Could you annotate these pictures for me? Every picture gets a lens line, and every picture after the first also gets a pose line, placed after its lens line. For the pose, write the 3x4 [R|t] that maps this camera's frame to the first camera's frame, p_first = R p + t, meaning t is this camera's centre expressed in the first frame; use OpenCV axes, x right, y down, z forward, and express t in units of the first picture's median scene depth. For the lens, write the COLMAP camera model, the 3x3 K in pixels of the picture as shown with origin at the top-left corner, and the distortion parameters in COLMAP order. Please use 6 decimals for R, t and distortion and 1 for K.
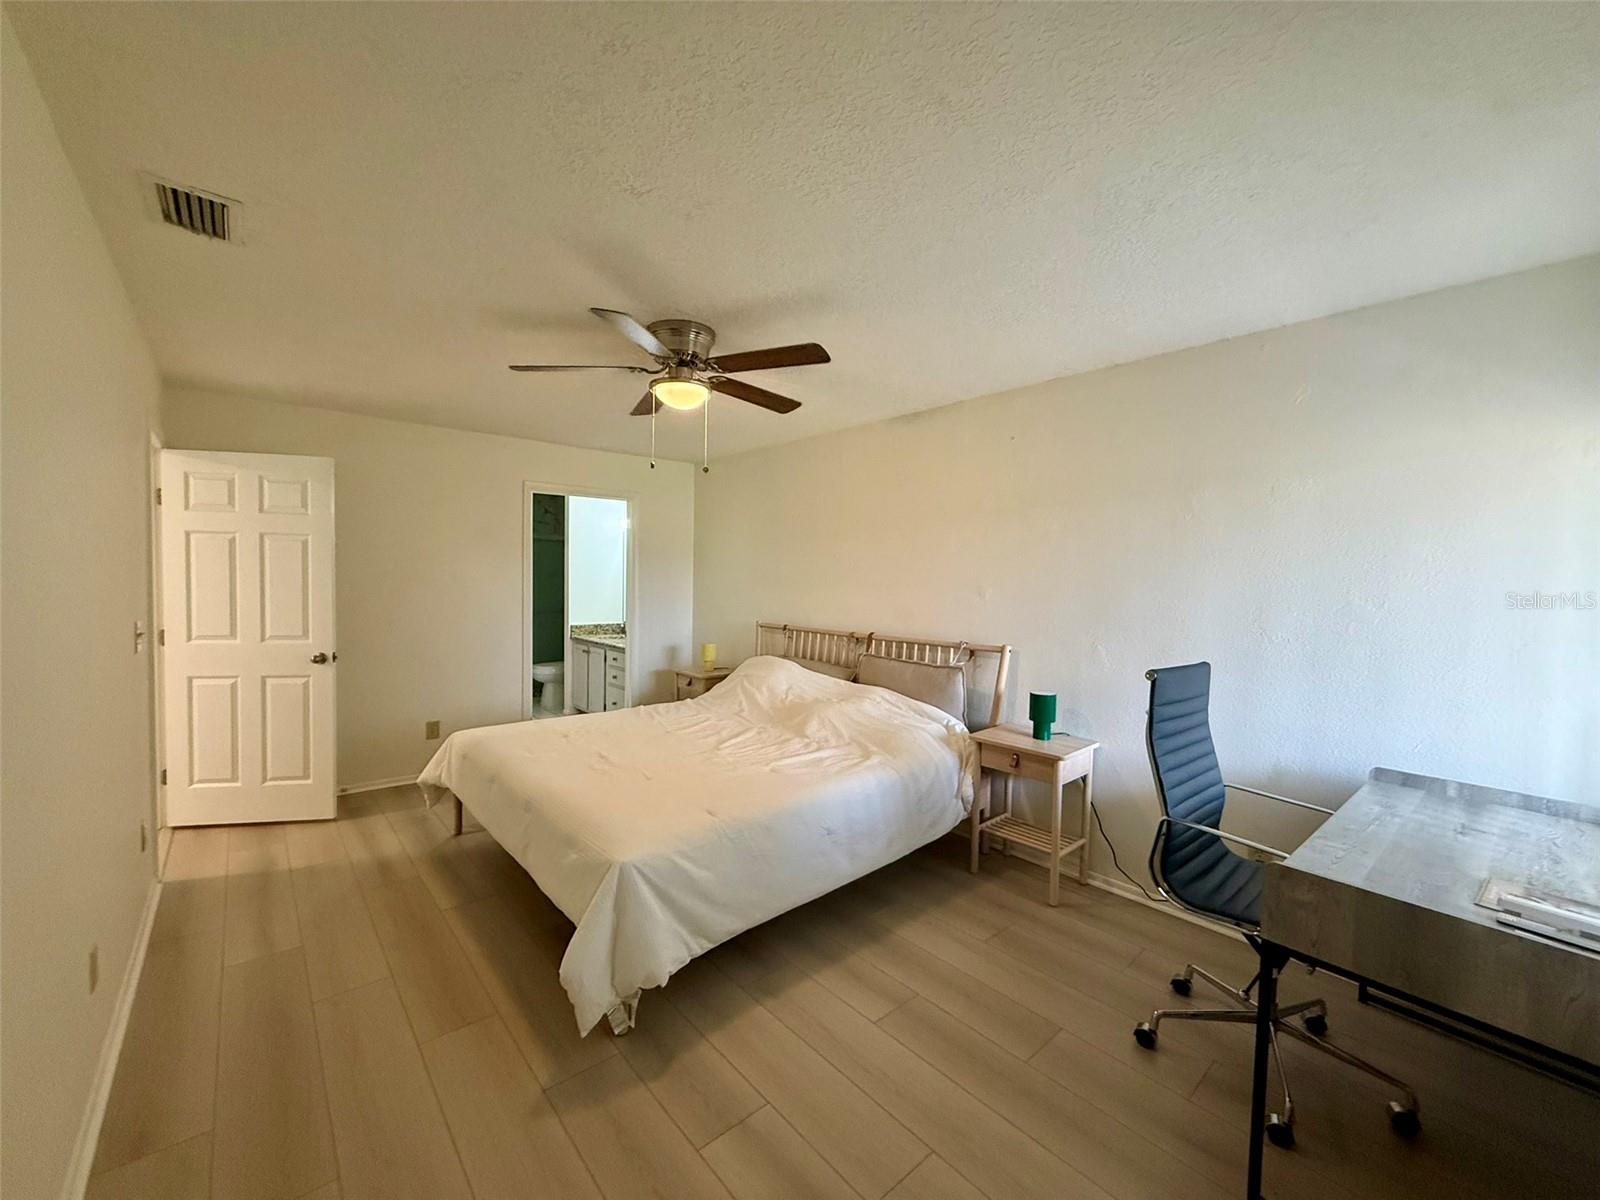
lens RADIAL K [[635.0, 0, 794.1], [0, 635.0, 601.2], [0, 0, 1]] dist [-0.001111, 0.000098]
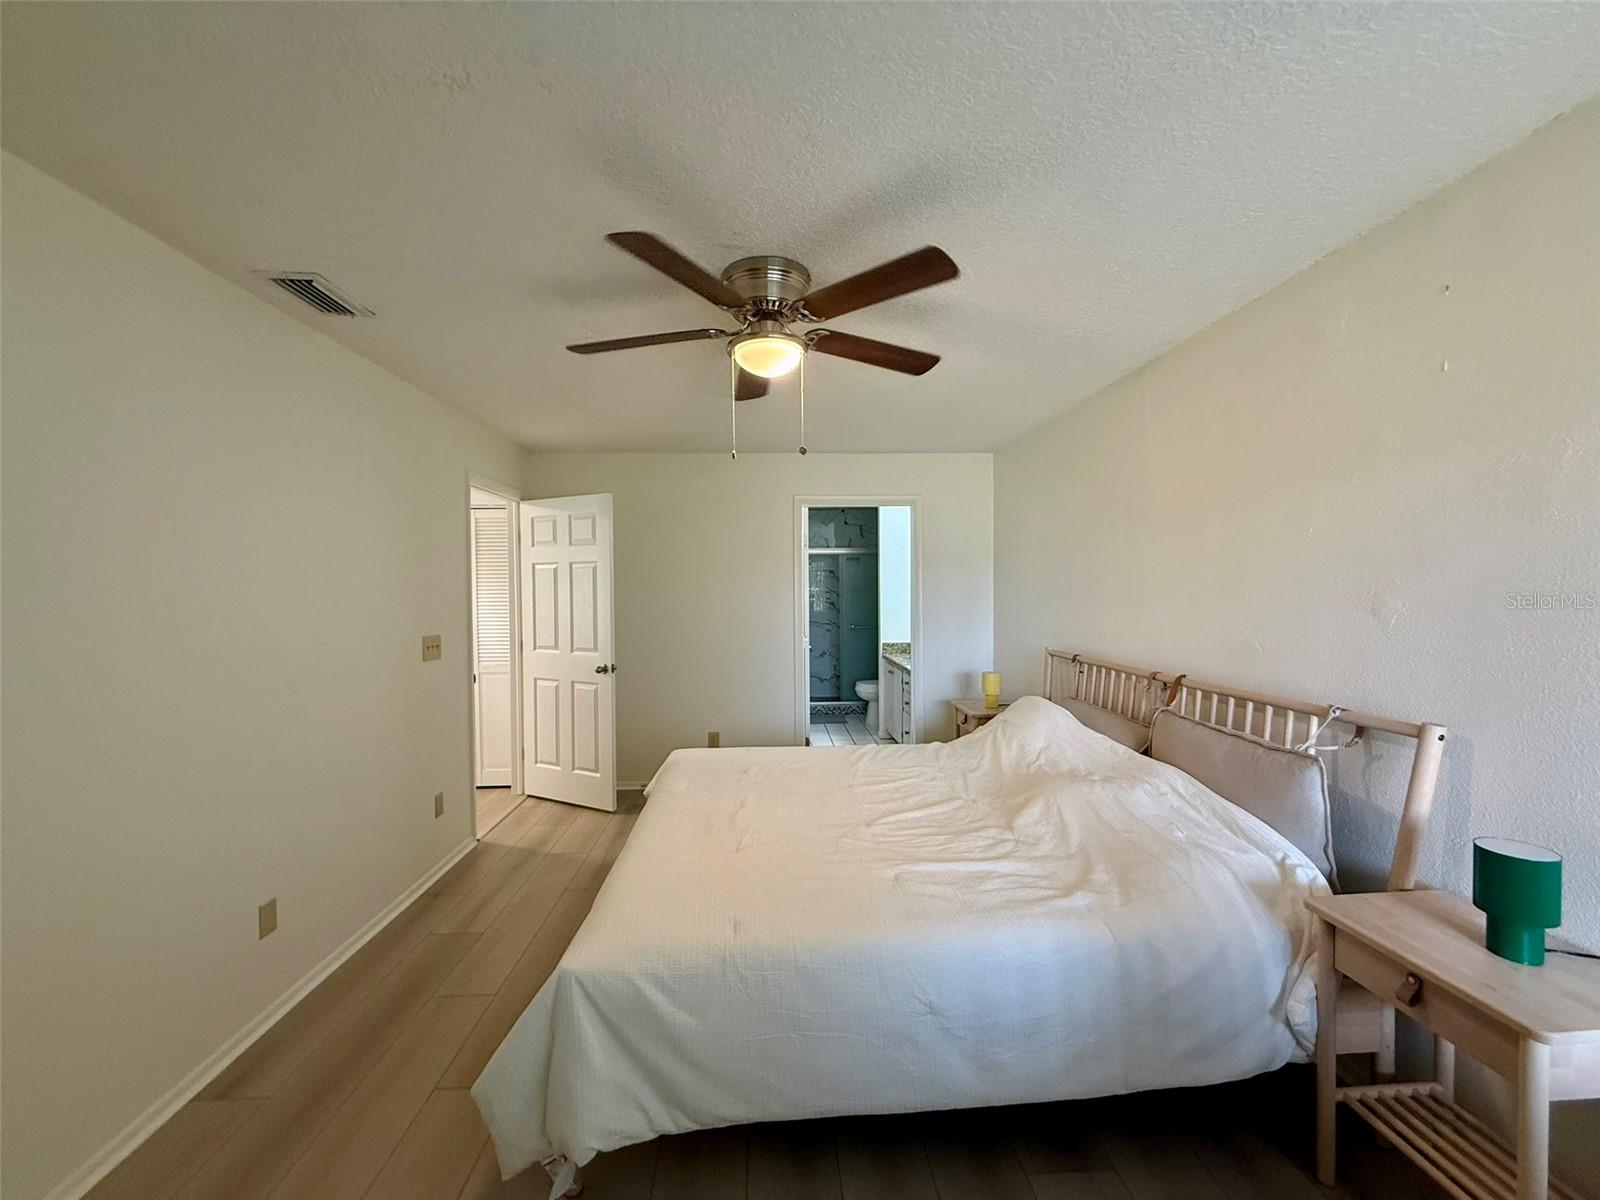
lens RADIAL K [[635.0, 0, 801.4], [0, 635.0, 599.8], [0, 0, 1]] dist [-0.001111, 0.000098]
pose [[0.785465, -0.010790, -0.618812, 0.260546], [-0.001378, 0.999815, -0.019183, -0.013716], [0.618904, 0.015921, 0.785305, 0.338059]]
